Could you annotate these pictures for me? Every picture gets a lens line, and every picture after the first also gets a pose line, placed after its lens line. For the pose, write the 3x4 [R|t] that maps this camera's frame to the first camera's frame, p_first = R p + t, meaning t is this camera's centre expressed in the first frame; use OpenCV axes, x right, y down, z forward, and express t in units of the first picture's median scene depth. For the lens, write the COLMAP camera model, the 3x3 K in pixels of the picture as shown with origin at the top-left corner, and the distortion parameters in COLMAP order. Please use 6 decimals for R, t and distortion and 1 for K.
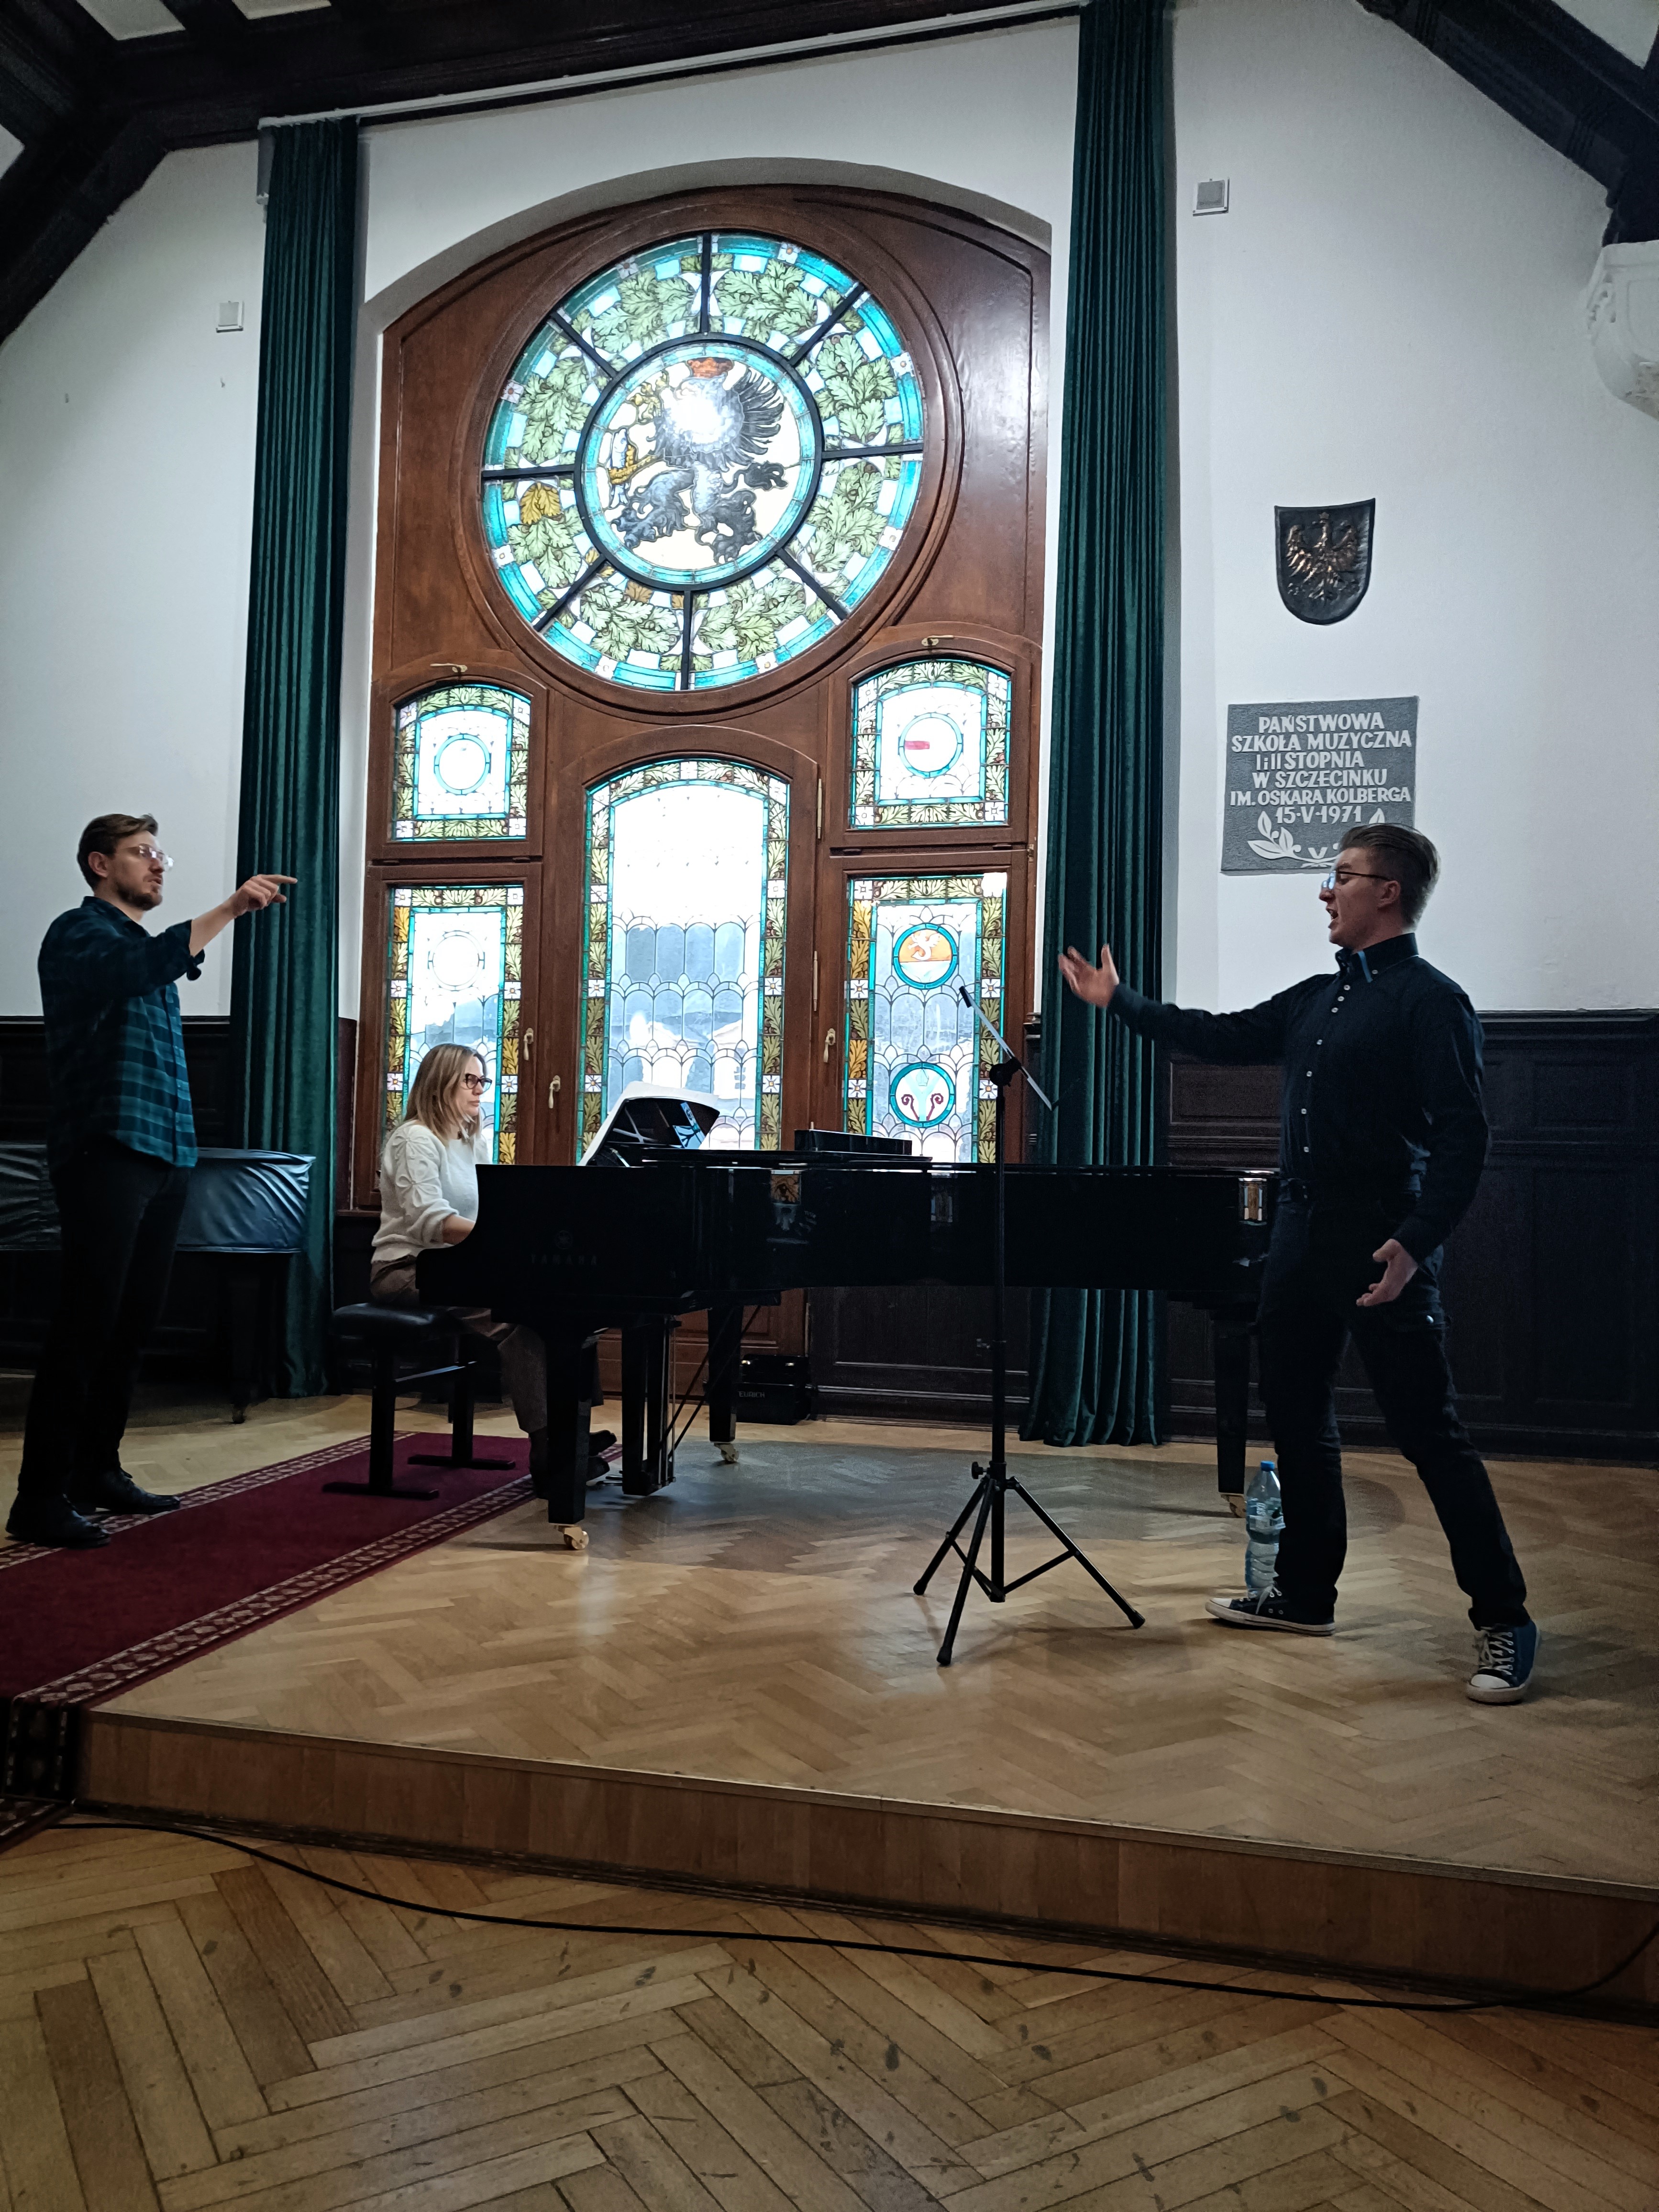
lens RADIAL K [[1659.0, 0, 829.5], [0, 1659.0, 1106.0], [0, 0, 1]] dist [0.058673, -0.055826]
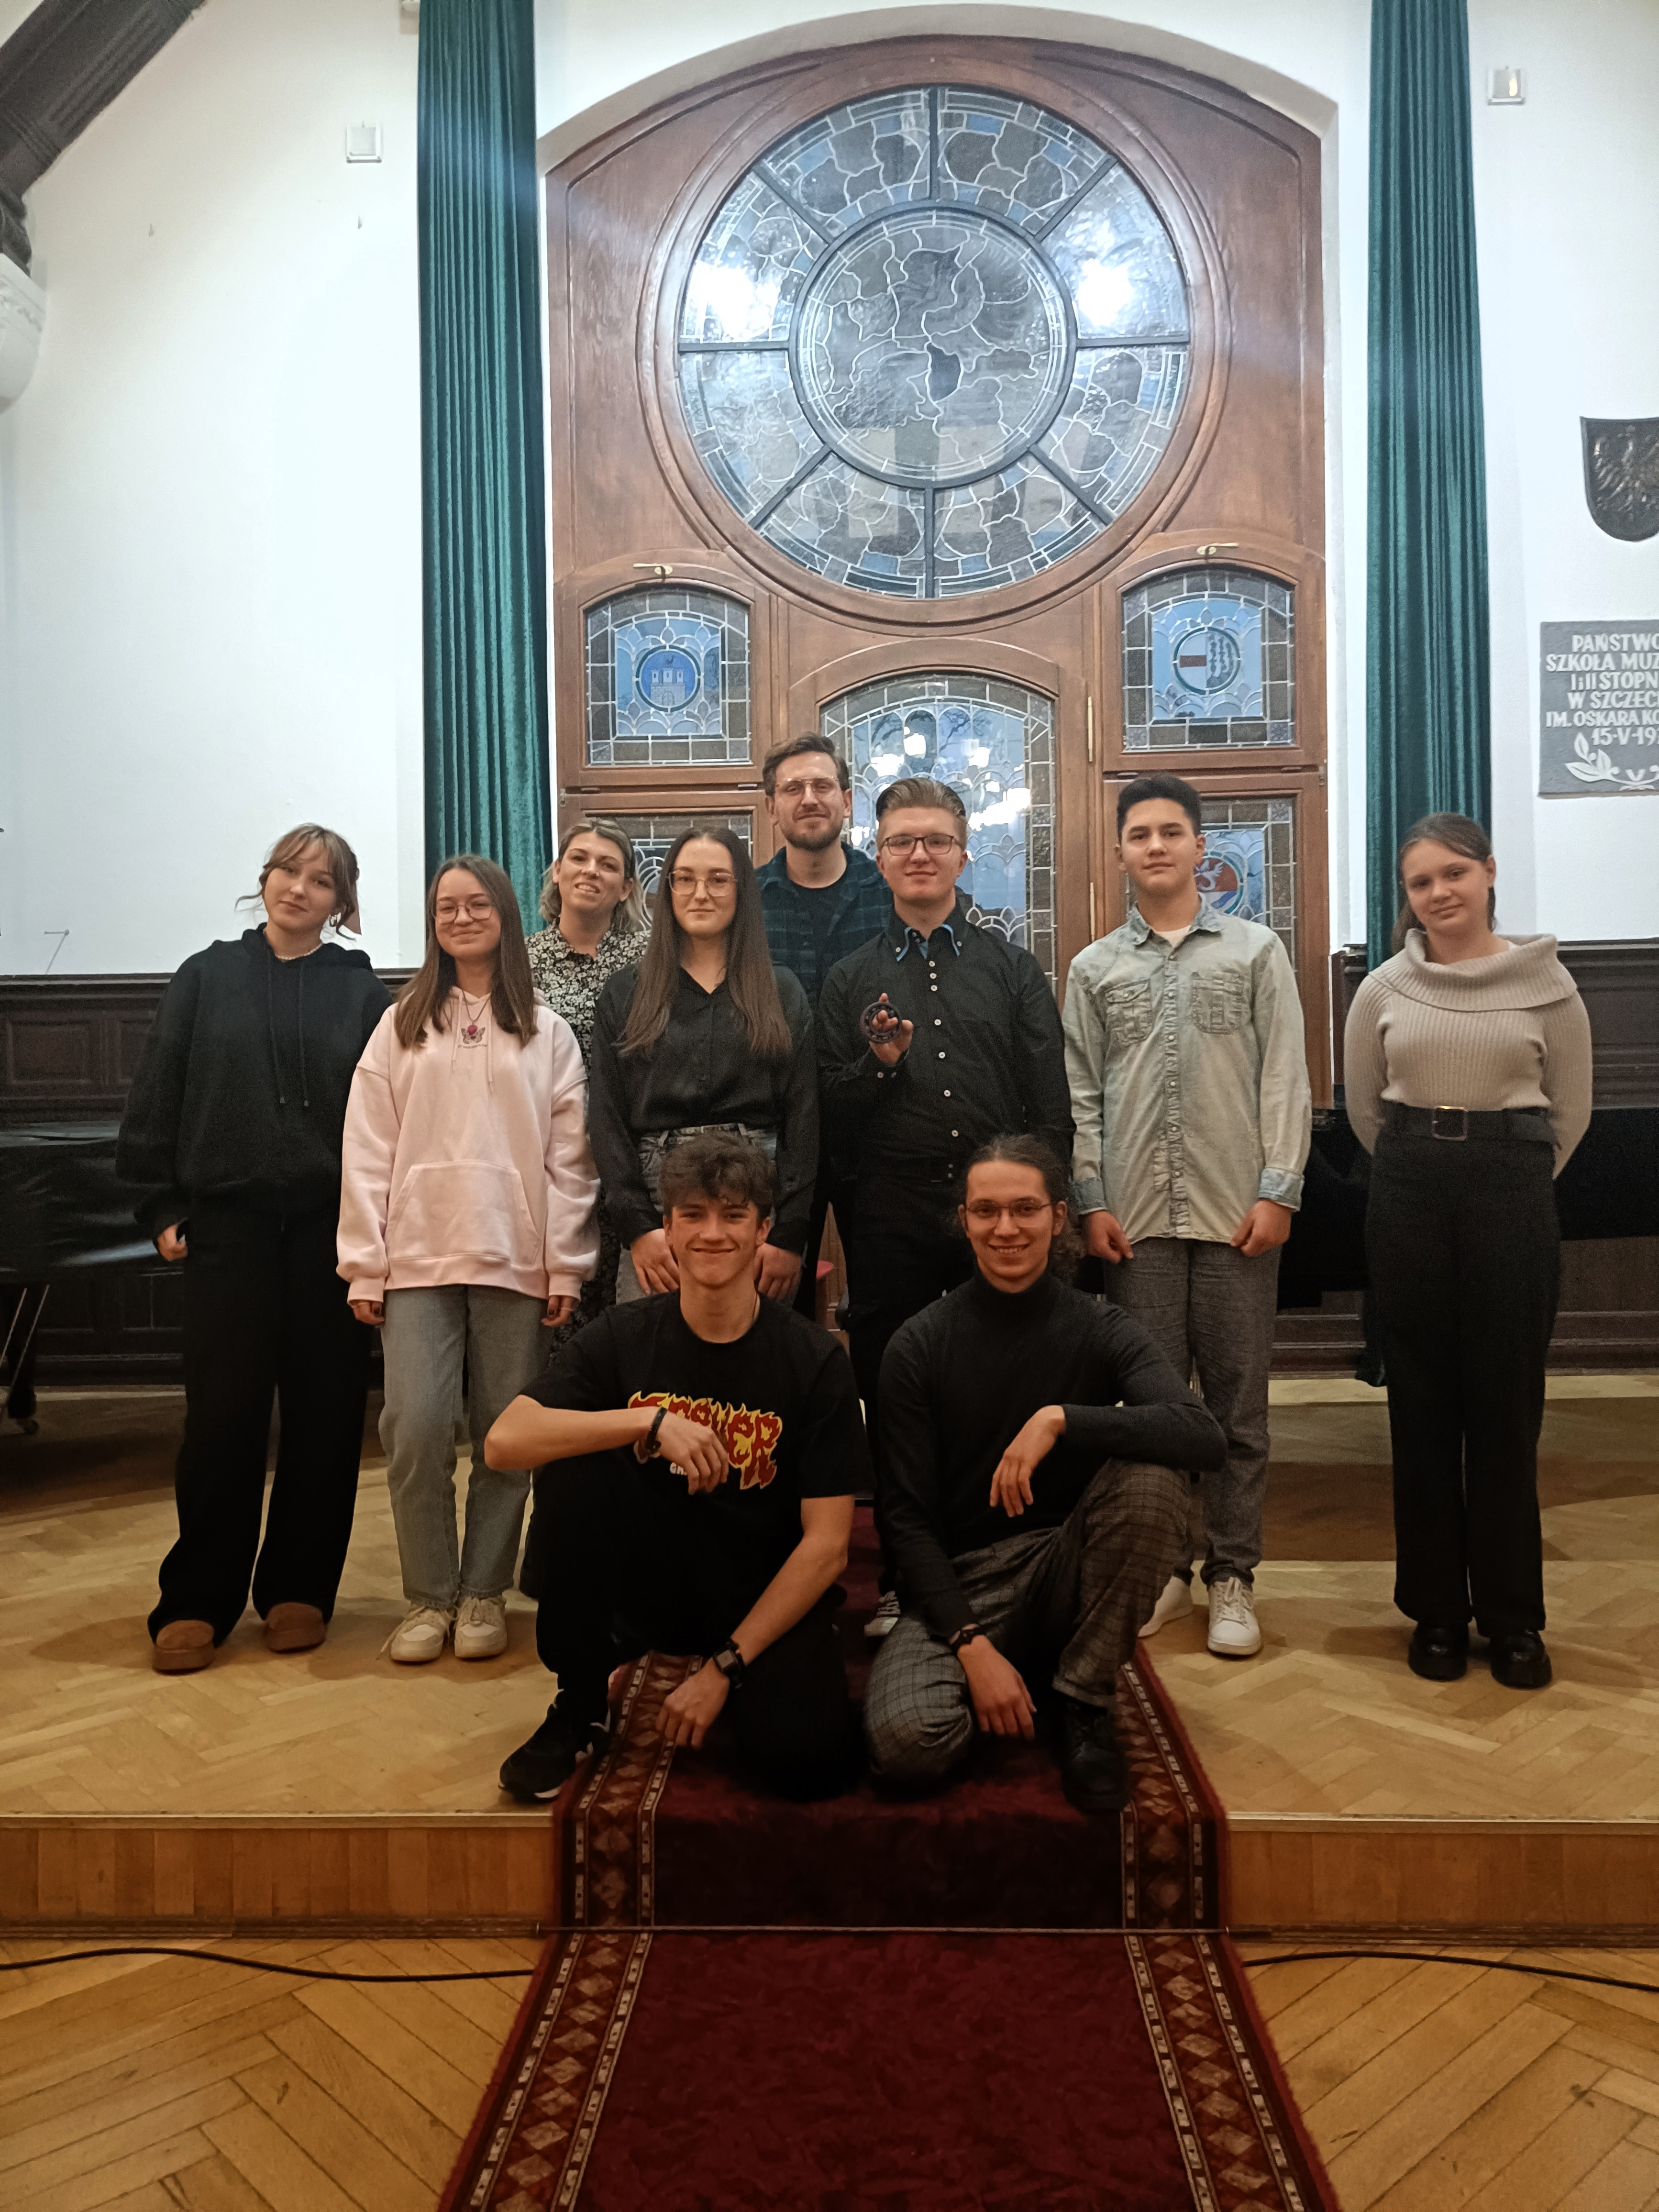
lens RADIAL K [[1659.0, 0, 829.5], [0, 1659.0, 1106.0], [0, 0, 1]] dist [0.058673, -0.055826]
pose [[0.978642, -0.041570, 0.201327, -0.378455], [0.032339, 0.998279, 0.048922, -0.019885], [-0.203014, -0.041366, 0.978302, 0.114780]]
